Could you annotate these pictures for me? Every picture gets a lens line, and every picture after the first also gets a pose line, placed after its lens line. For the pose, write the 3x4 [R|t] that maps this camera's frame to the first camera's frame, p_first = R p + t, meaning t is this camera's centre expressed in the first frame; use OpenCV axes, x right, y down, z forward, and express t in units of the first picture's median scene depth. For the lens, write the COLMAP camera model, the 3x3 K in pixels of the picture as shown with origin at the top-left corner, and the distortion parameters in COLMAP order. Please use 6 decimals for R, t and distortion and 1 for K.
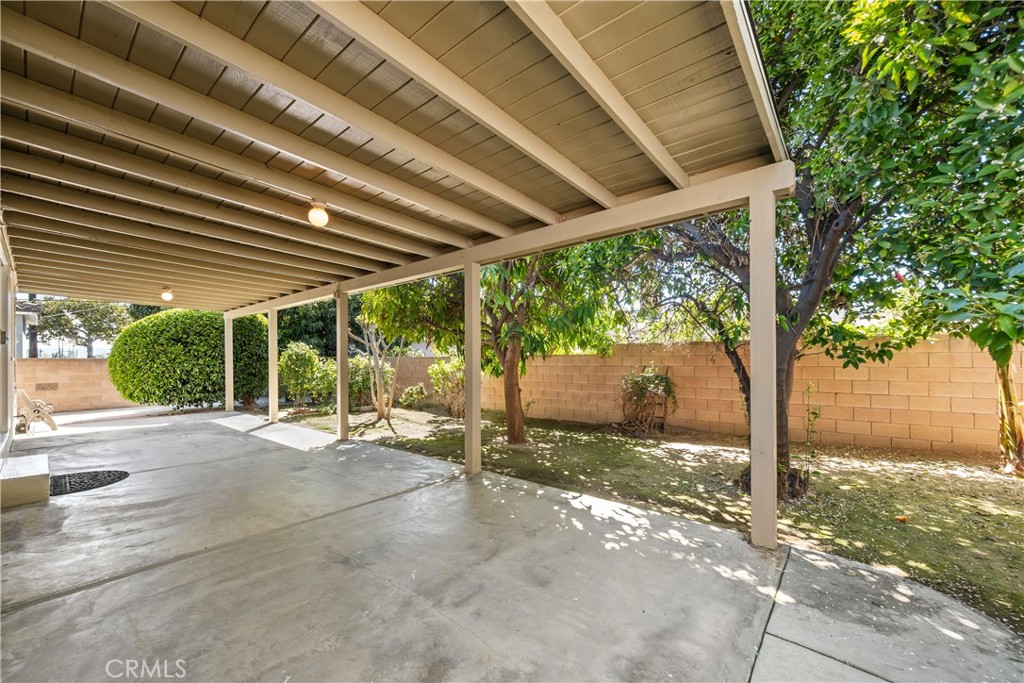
lens RADIAL K [[407.3, 0, 510.6], [0, 407.3, 349.9], [0, 0, 1]] dist [-0.009057, -0.000069]
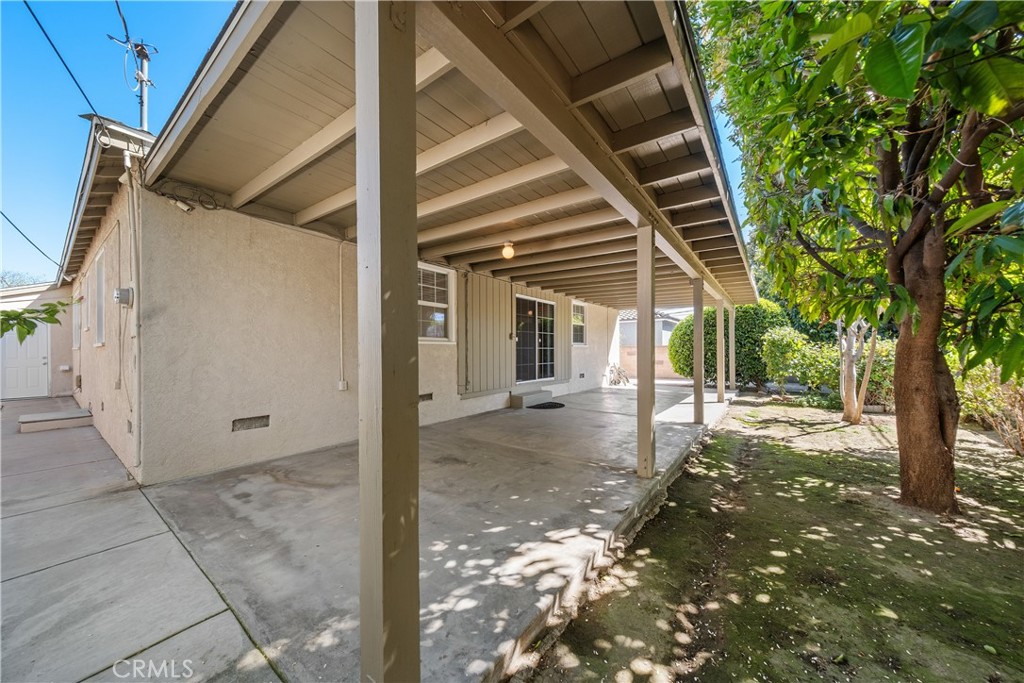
lens RADIAL K [[352.3, 0, 510.1], [0, 352.3, 344.9], [0, 0, 1]] dist [-0.001116, -0.000127]
pose [[0.056074, -0.000970, -0.998426, 0.823877], [0.020908, 0.999781, 0.000203, 0.027285], [0.998208, -0.020886, 0.056082, 0.885364]]
